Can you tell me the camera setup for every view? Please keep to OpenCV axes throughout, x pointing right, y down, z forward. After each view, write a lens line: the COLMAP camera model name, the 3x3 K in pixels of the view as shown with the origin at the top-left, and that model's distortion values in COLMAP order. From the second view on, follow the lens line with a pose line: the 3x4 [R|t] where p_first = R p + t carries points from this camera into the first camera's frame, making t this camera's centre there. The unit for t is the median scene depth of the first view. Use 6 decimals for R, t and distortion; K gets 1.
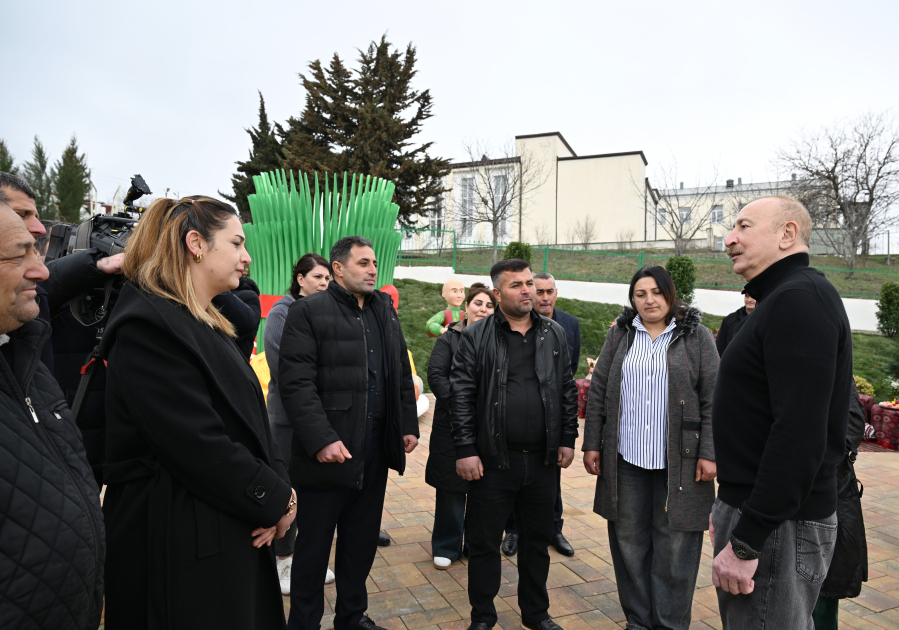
lens RADIAL K [[624.7, 0, 473.5], [0, 624.7, 321.0], [0, 0, 1]] dist [-0.004225, -0.007225]
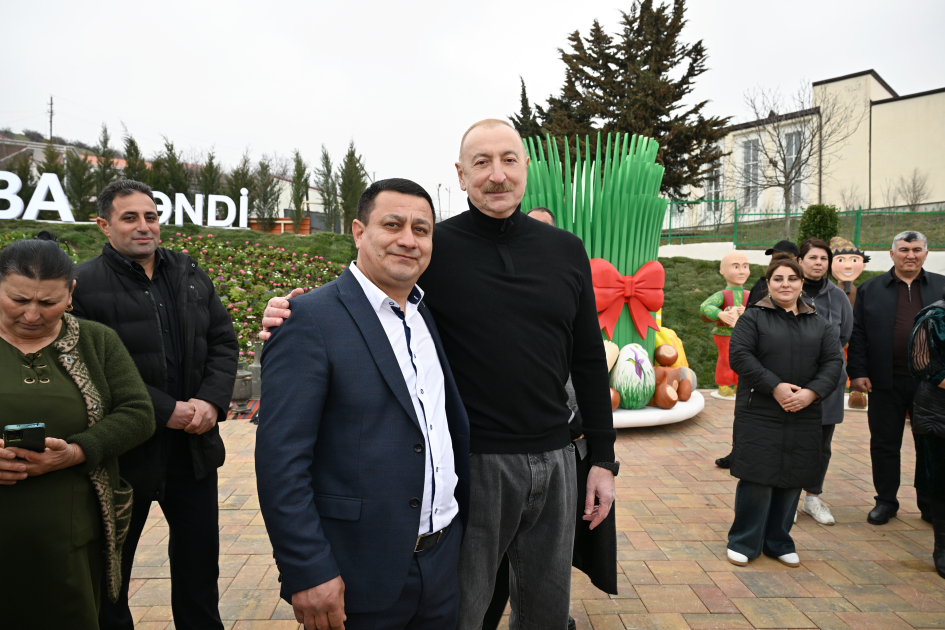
lens RADIAL K [[656.8, 0, 481.8], [0, 656.8, 322.6], [0, 0, 1]] dist [0.001466, -0.001389]
pose [[0.920561, -0.011080, -0.390441, -0.000443], [0.019133, 0.999677, 0.016743, 0.001888], [0.390129, -0.022883, 0.920476, 0.025744]]
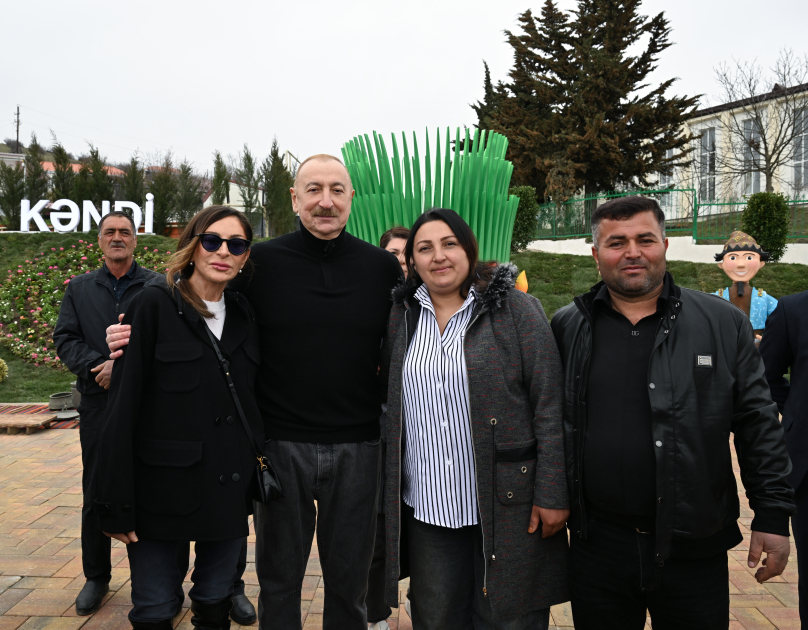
lens RADIAL K [[710.9, 0, 403.5], [0, 710.9, 308.0], [0, 0, 1]] dist [-0.004598, 0.008187]
pose [[0.859535, -0.028812, -0.510264, 0.087038], [0.025214, 0.999584, -0.013970, 0.003517], [0.510454, -0.000858, 0.859904, 0.063877]]
